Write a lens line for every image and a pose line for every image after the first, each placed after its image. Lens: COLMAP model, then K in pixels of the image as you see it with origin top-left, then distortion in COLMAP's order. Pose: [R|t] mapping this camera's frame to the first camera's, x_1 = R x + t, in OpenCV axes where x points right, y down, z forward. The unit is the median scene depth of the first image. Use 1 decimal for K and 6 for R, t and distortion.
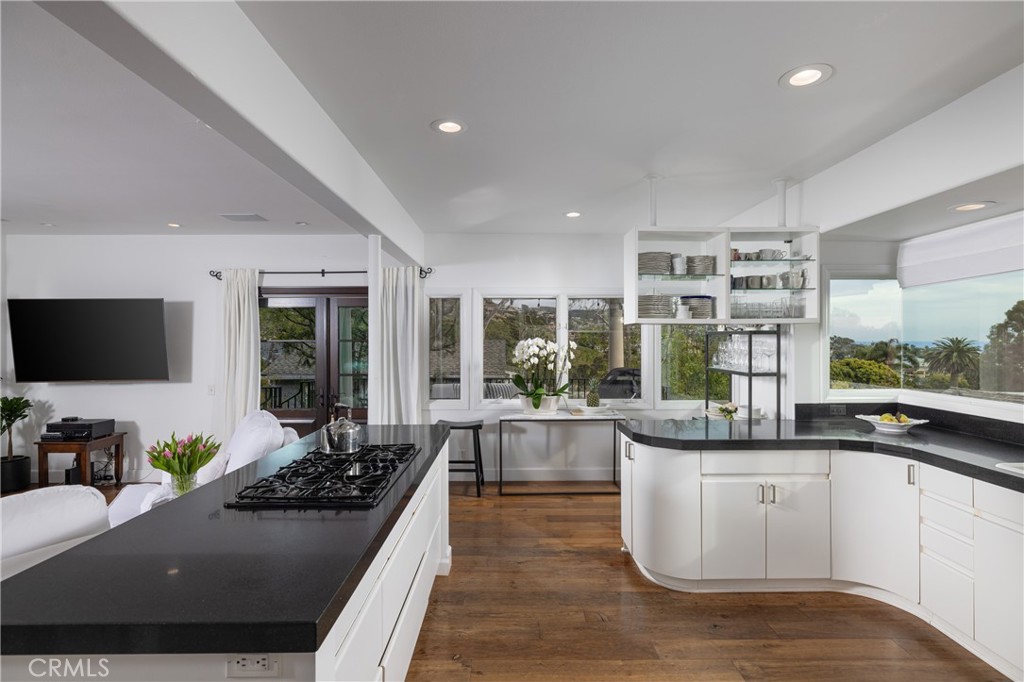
lens RADIAL K [[484.8, 0, 512.0], [0, 484.8, 341.0], [0, 0, 1]] dist [-0.000715, -0.000055]
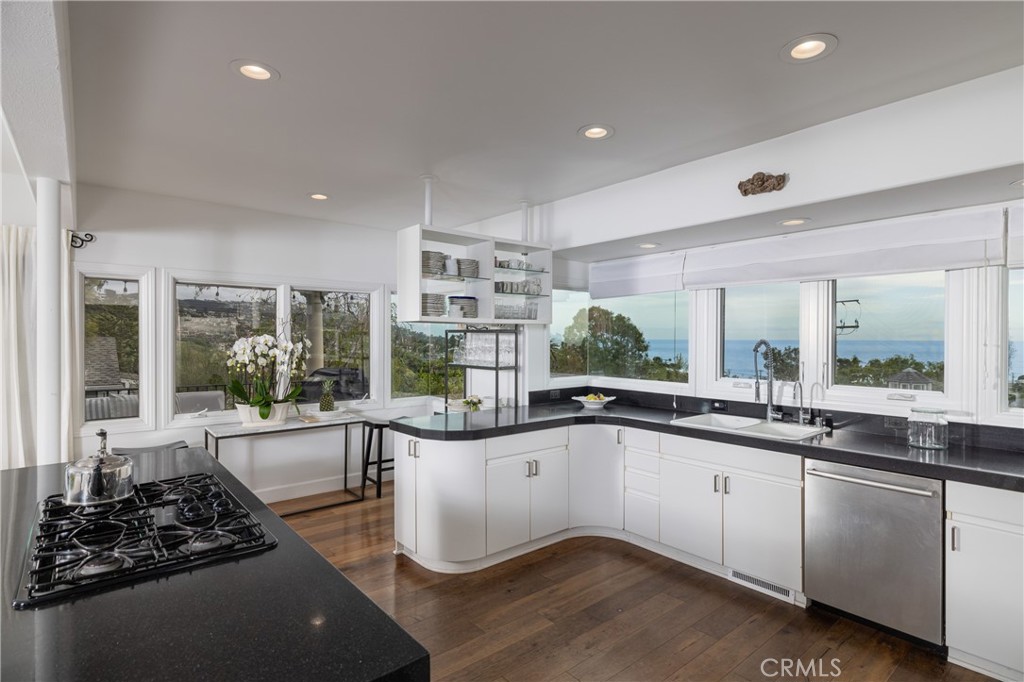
lens RADIAL K [[517.4, 0, 512.0], [0, 517.4, 341.0], [0, 0, 1]] dist [0.001669, 0.000199]
pose [[0.775101, -0.001540, 0.631836, -0.245728], [-0.001109, 0.999992, 0.003799, 0.000487], [-0.631837, -0.003645, 0.775093, 0.044989]]
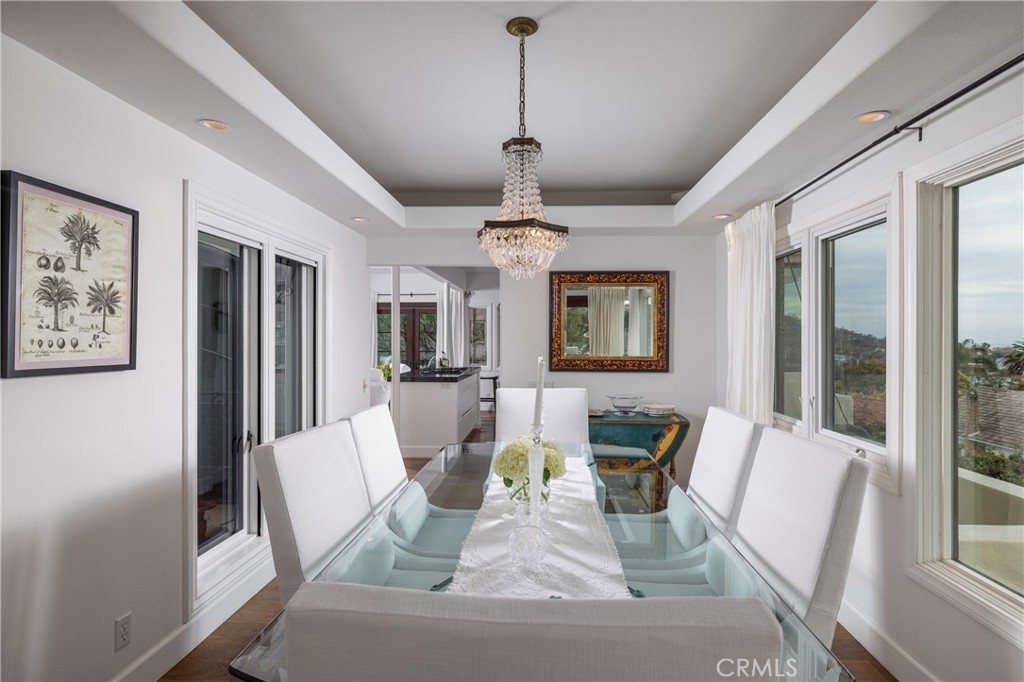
lens RADIAL K [[542.0, 0, 512.0], [0, 542.0, 341.0], [0, 0, 1]] dist [0.000274, 0.000010]
pose [[0.997593, 0.003225, -0.069266, 0.185869], [-0.003256, 0.999995, -0.000336, 0.047227], [0.069265, 0.000561, 0.997598, -1.473448]]
